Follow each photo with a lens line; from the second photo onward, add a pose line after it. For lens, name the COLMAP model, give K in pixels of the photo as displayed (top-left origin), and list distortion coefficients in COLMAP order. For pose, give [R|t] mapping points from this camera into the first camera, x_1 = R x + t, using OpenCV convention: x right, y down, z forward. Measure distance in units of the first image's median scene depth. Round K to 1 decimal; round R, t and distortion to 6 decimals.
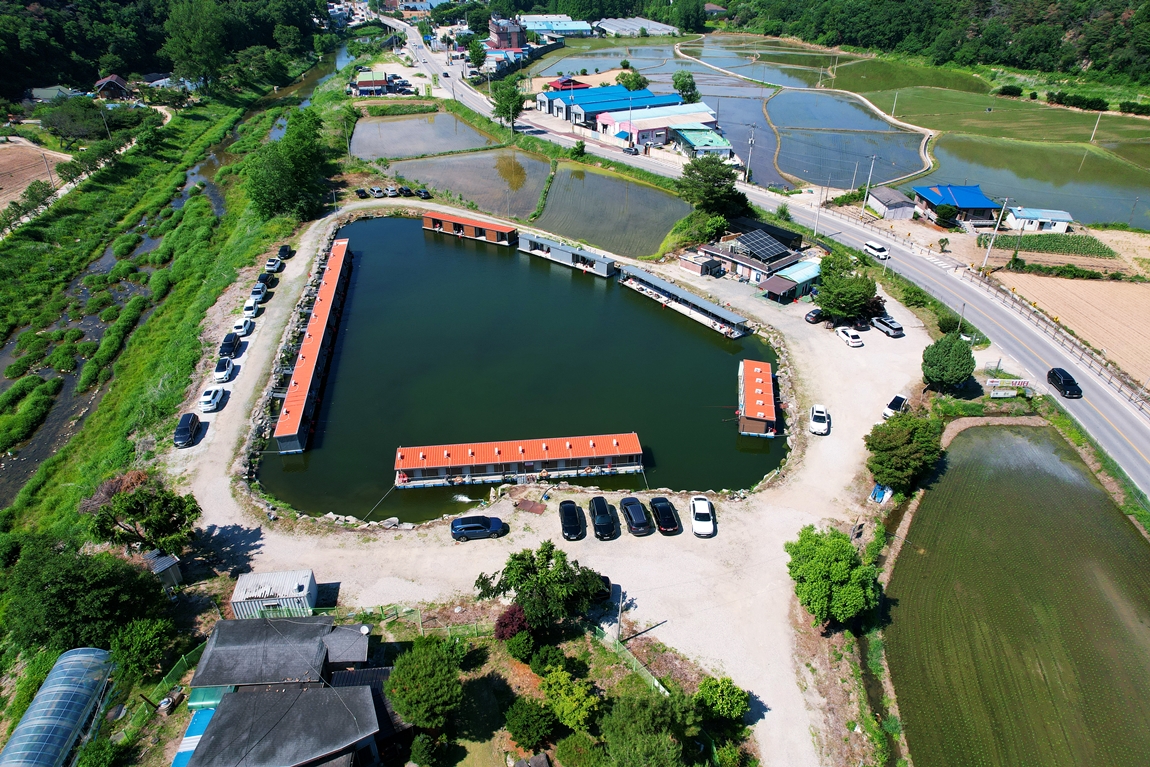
lens RADIAL K [[734.9, 0, 574.4], [0, 734.9, 381.9], [0, 0, 1]] dist [-0.074811, 0.067918]
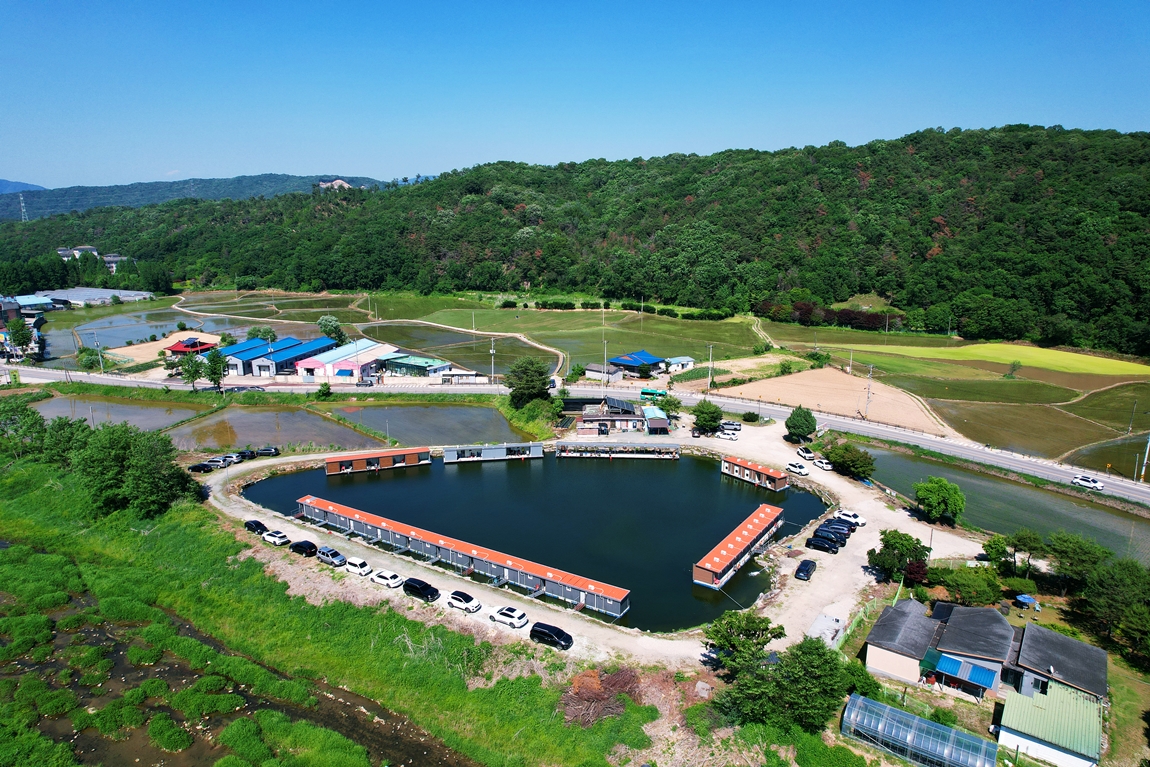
lens RADIAL K [[734.9, 0, 574.6], [0, 734.9, 381.5], [0, 0, 1]] dist [-0.074811, 0.067918]
pose [[0.656488, -0.176219, 0.733465, -0.722565], [0.396214, 0.907957, -0.136489, -0.062813], [-0.641903, 0.380212, 0.665883, 0.093708]]
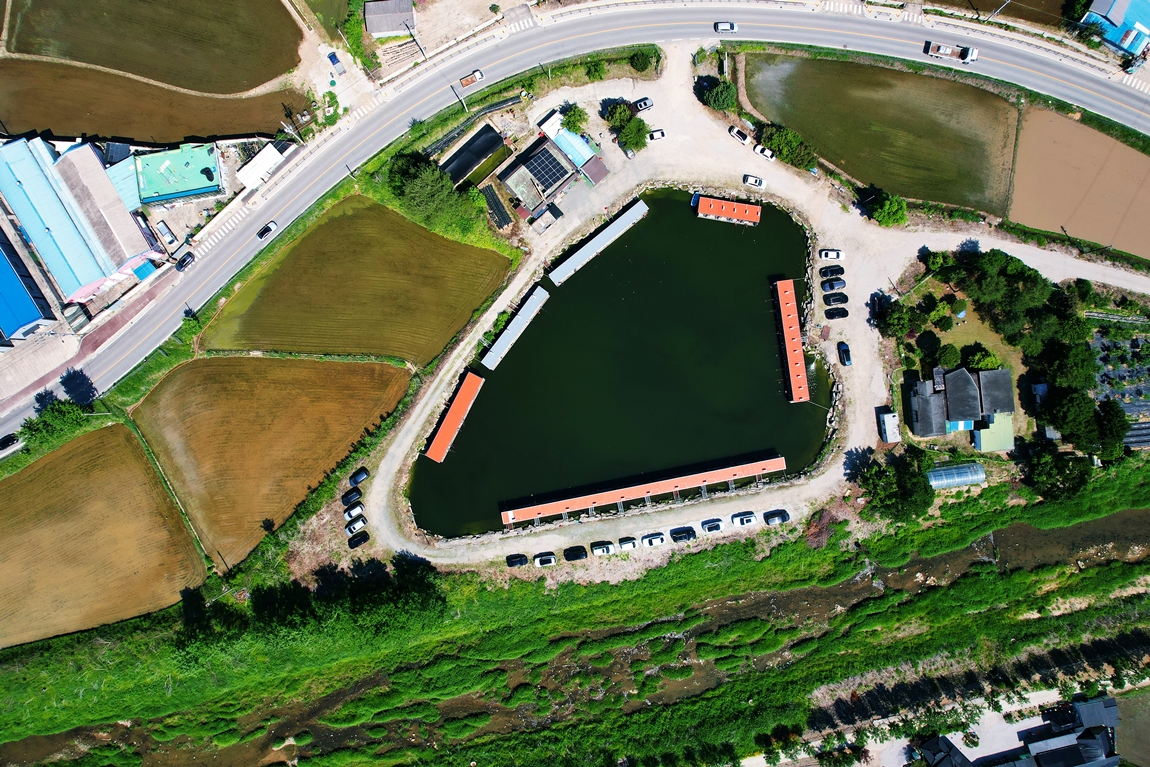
lens RADIAL K [[734.9, 0, 573.1], [0, 734.9, 381.1], [0, 0, 1]] dist [-0.074811, 0.067918]
pose [[-0.025221, -0.999653, -0.007561, -0.088599], [0.522699, -0.019634, 0.852291, -1.098954], [-0.852144, 0.017543, 0.523013, 0.269819]]
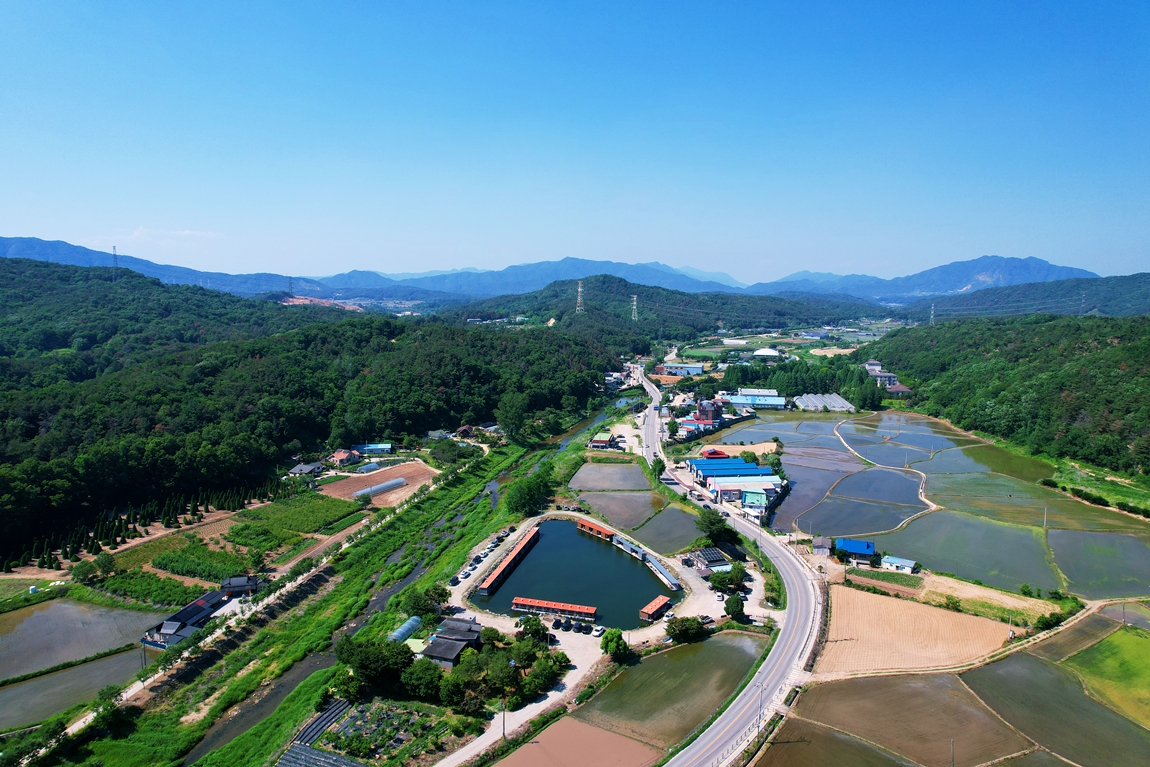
lens RADIAL K [[734.9, 0, 573.4], [0, 734.9, 383.1], [0, 0, 1]] dist [-0.074811, 0.067918]
pose [[0.920948, 0.052157, -0.386179, 0.599528], [-0.204827, 0.907853, -0.365853, 0.191457], [0.331512, 0.416031, 0.846769, -0.994524]]
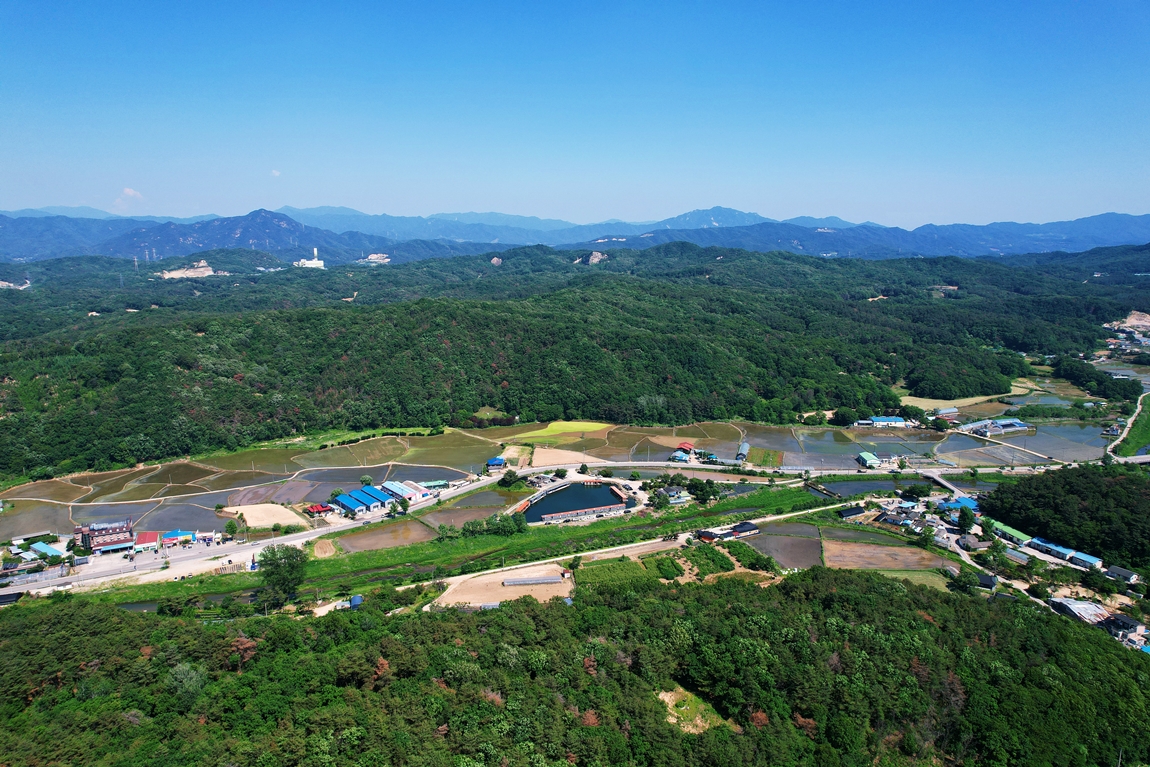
lens RADIAL K [[734.9, 0, 574.5], [0, 734.9, 389.2], [0, 0, 1]] dist [-0.074811, 0.067918]
pose [[-0.204499, -0.202355, 0.957723, -3.643310], [0.511976, 0.811793, 0.280843, -1.616679], [-0.834302, 0.547763, -0.062410, 0.713412]]
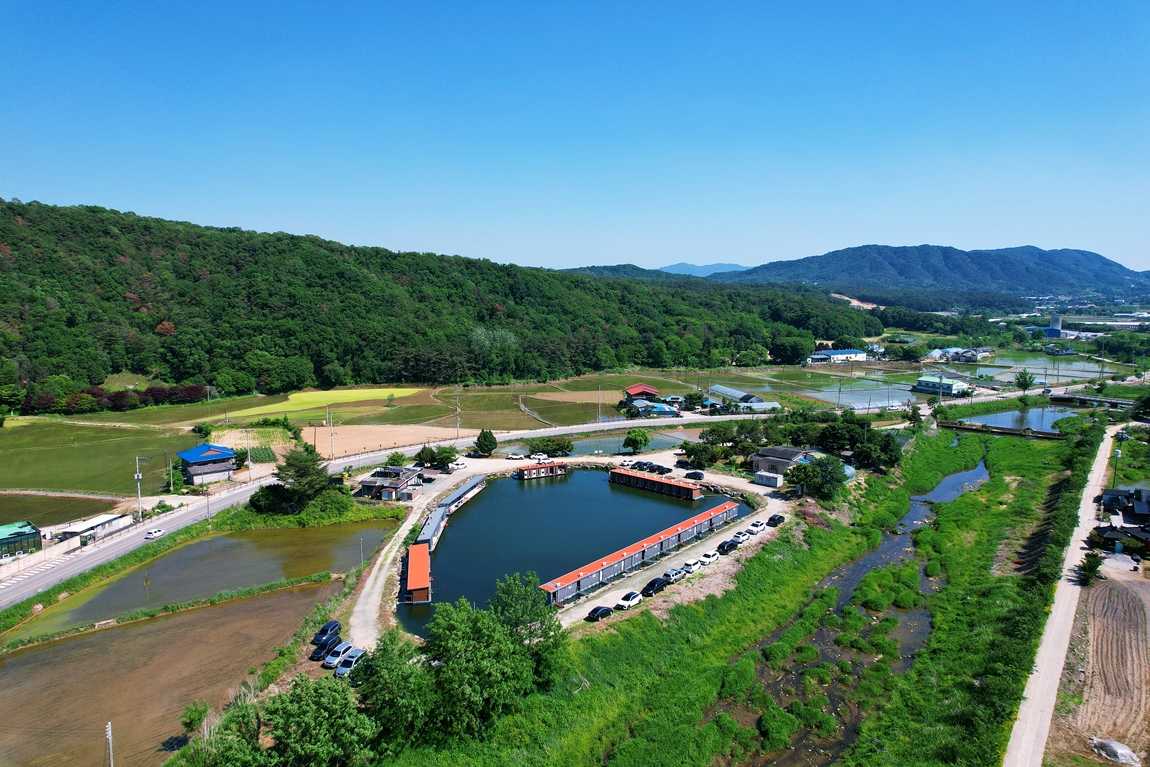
lens RADIAL K [[734.9, 0, 573.7], [0, 734.9, 384.5], [0, 0, 1]] dist [-0.074811, 0.067918]
pose [[-0.649758, -0.101200, 0.753375, -0.925356], [0.391801, 0.804716, 0.446010, -0.727408], [-0.651389, 0.584971, -0.483220, 1.204540]]
